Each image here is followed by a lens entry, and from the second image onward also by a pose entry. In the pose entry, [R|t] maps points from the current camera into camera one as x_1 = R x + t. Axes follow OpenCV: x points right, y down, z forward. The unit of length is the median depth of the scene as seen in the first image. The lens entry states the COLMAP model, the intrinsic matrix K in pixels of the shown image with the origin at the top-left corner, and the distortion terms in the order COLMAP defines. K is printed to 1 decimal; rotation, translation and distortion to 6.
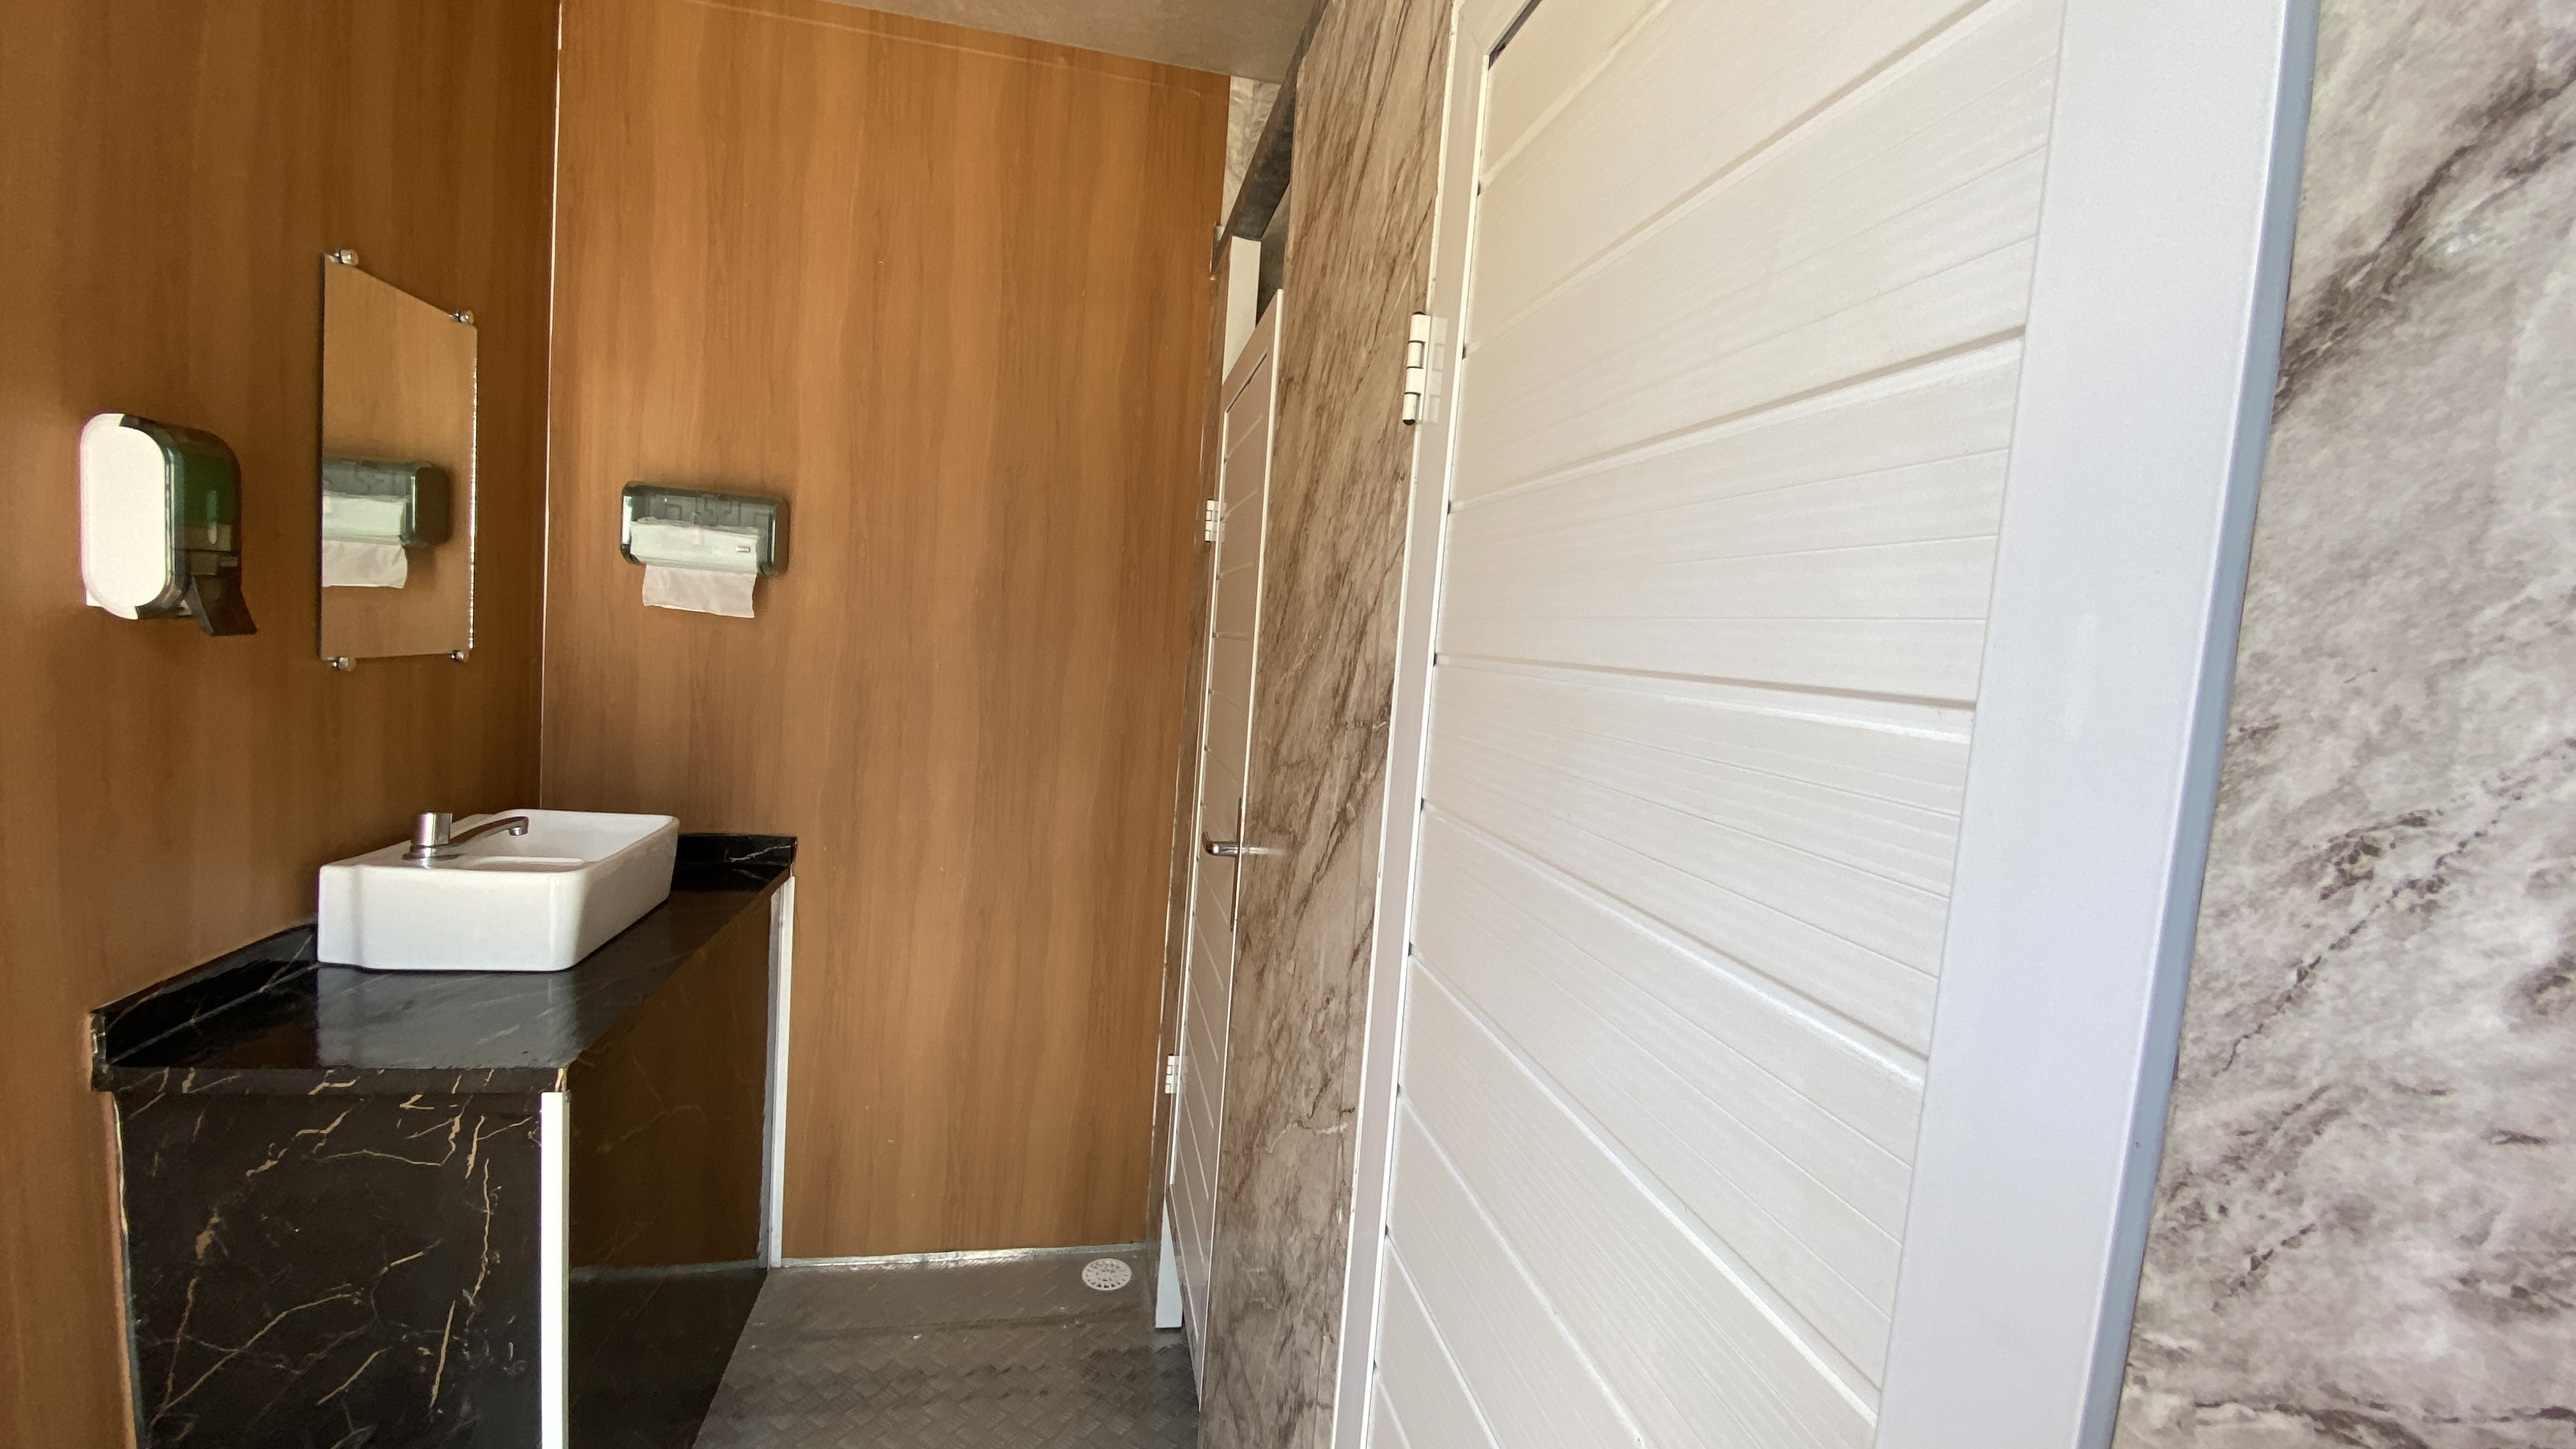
lens RADIAL K [[1062.1, 0, 1288.0], [0, 1062.1, 724.5], [0, 0, 1]] dist [0.019886, -0.019287]
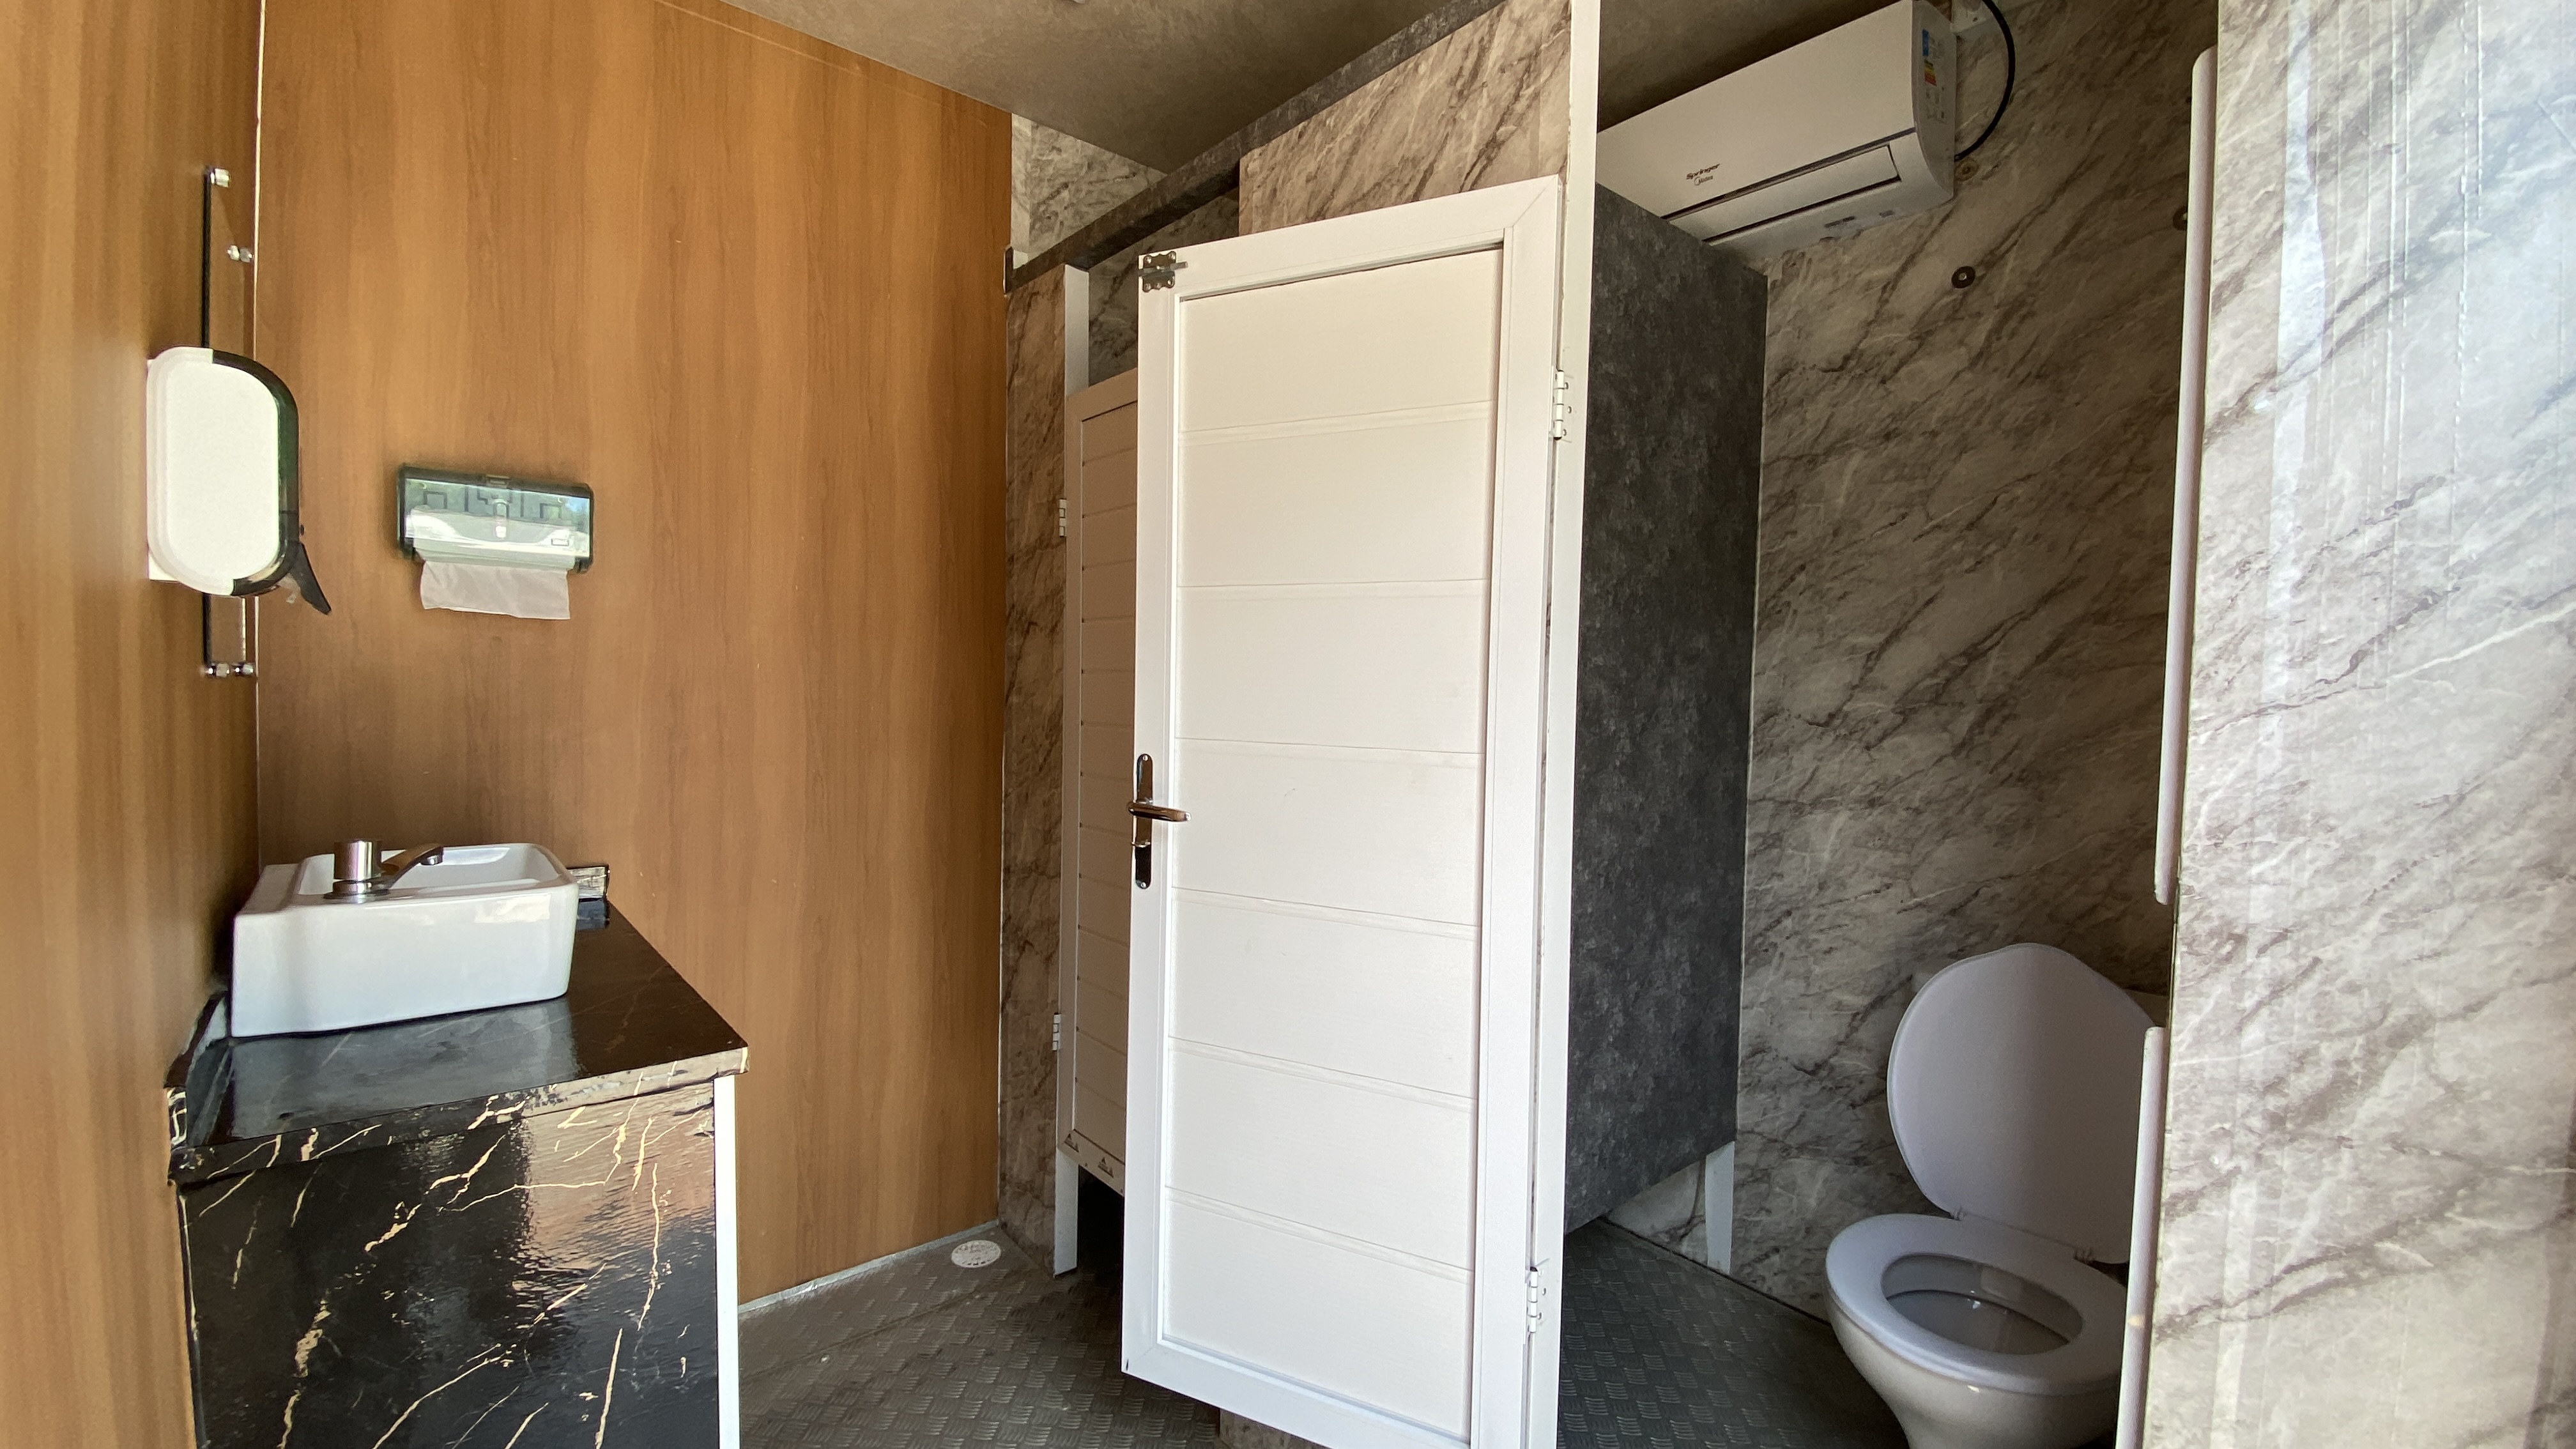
lens RADIAL K [[1060.6, 0, 1298.7], [0, 1060.6, 721.7], [0, 0, 1]] dist [0.008711, -0.013285]
pose [[0.871719, -0.079092, 0.483581, -0.559568], [0.089824, 0.995957, 0.000974, 0.054806], [-0.481703, 0.042588, 0.875299, -0.096981]]
